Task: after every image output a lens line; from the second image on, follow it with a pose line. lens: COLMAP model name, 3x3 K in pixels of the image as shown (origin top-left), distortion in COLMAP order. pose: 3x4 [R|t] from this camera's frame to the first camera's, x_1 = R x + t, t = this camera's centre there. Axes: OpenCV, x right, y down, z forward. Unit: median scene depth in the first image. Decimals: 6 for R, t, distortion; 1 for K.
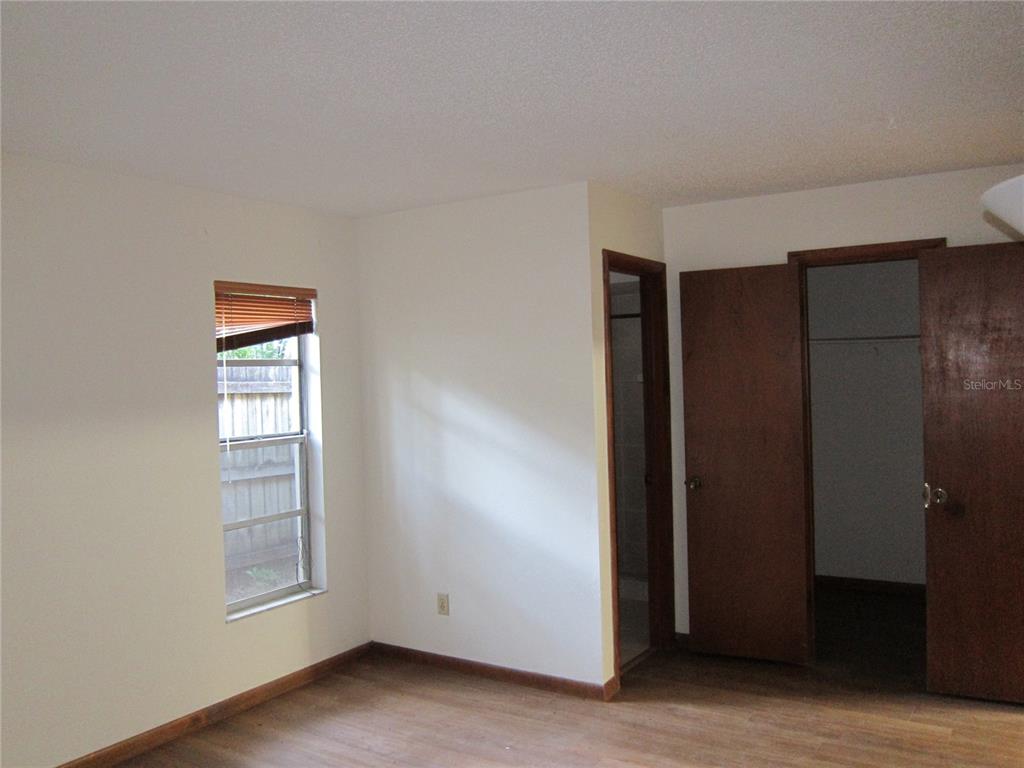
lens RADIAL K [[855.8, 0, 504.2], [0, 855.8, 381.0], [0, 0, 1]] dist [-0.066086, 0.025806]
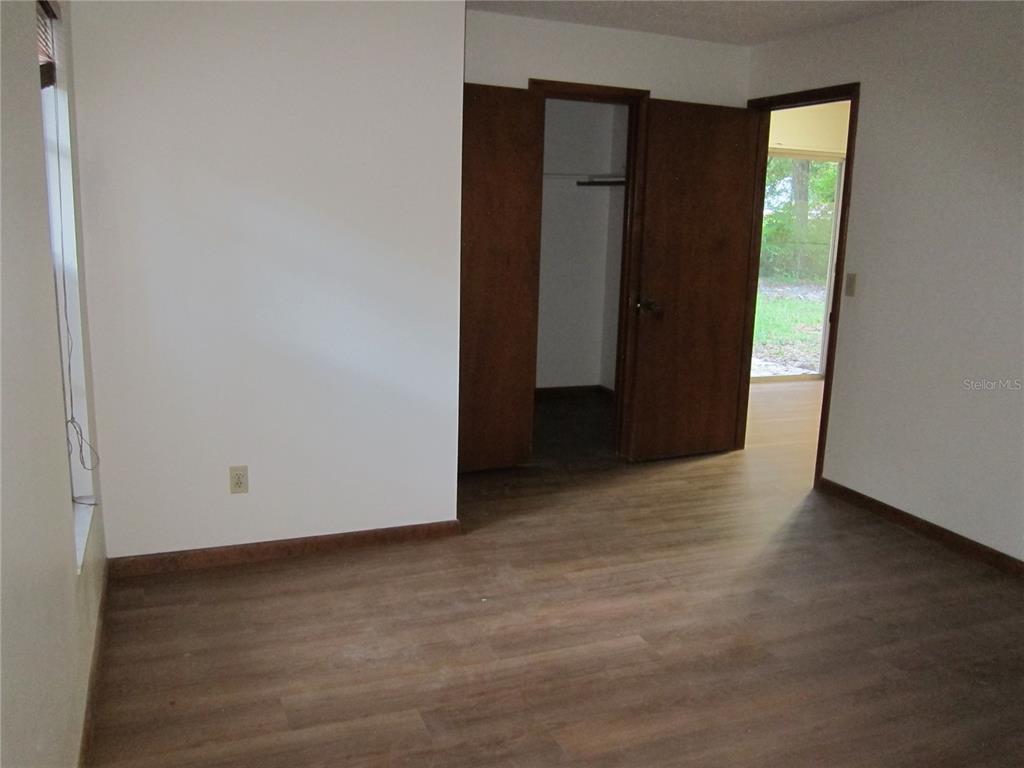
lens RADIAL K [[855.8, 0, 510.8], [0, 855.8, 381.6], [0, 0, 1]] dist [-0.066086, 0.025806]
pose [[0.566614, -0.113049, 0.816191, -0.624319], [-0.037740, 0.985944, 0.162760, 0.049671], [-0.823118, -0.123025, 0.554383, 0.449147]]
